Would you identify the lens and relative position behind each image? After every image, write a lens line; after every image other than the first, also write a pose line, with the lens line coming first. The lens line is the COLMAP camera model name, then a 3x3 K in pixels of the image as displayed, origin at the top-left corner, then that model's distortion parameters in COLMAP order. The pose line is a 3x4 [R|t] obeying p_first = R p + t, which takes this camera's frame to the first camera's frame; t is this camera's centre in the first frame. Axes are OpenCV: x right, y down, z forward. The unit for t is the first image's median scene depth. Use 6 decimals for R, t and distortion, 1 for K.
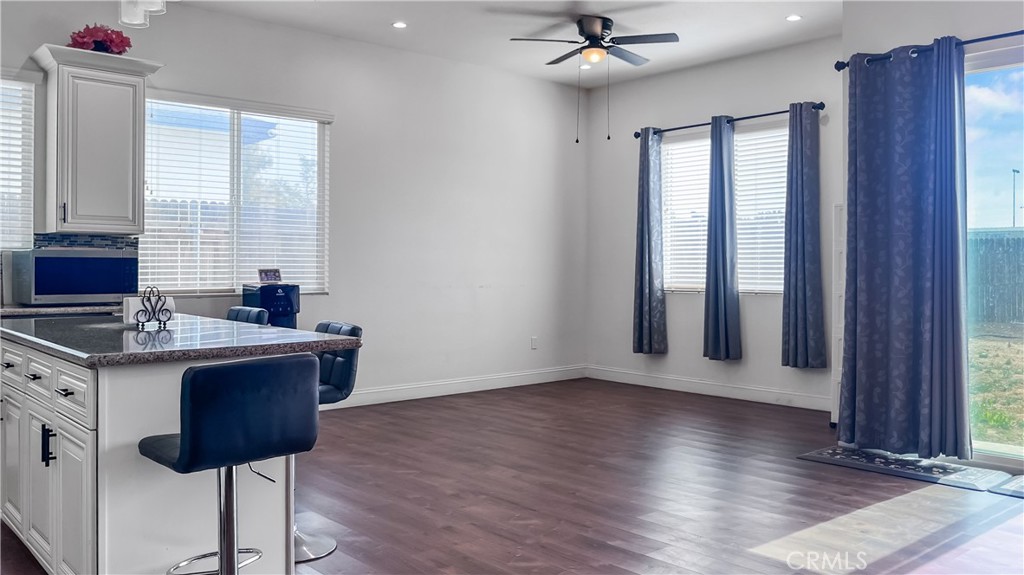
lens RADIAL K [[839.5, 0, 511.2], [0, 839.5, 281.6], [0, 0, 1]] dist [0.010366, 0.004218]
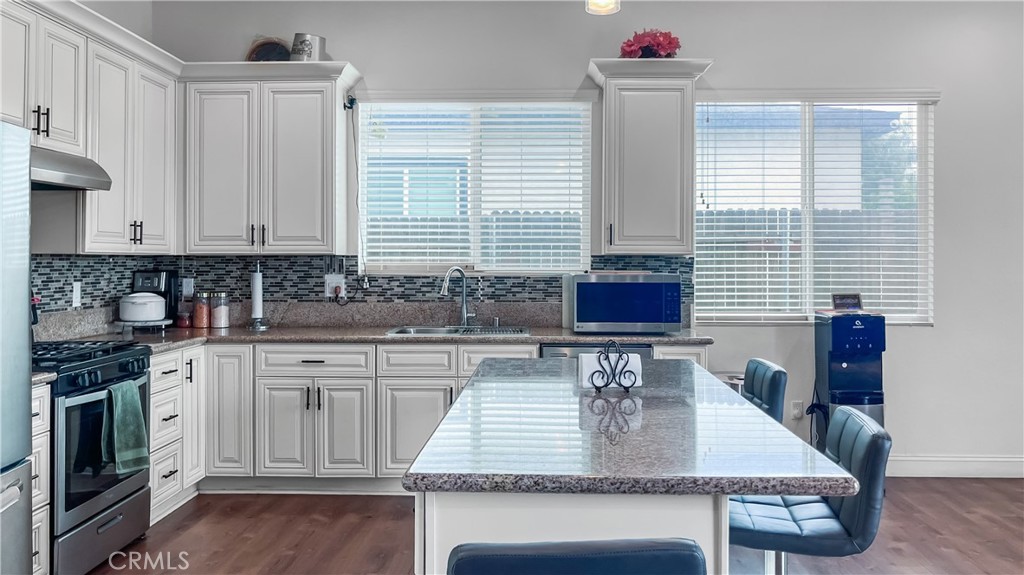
lens RADIAL K [[787.9, 0, 545.4], [0, 787.9, 248.1], [0, 0, 1]] dist [-0.010997, 0.000268]
pose [[0.731538, -0.007790, -0.681756, 0.014783], [-0.012695, 0.999606, -0.025044, -0.040777], [0.681683, 0.026976, 0.731150, 0.289591]]
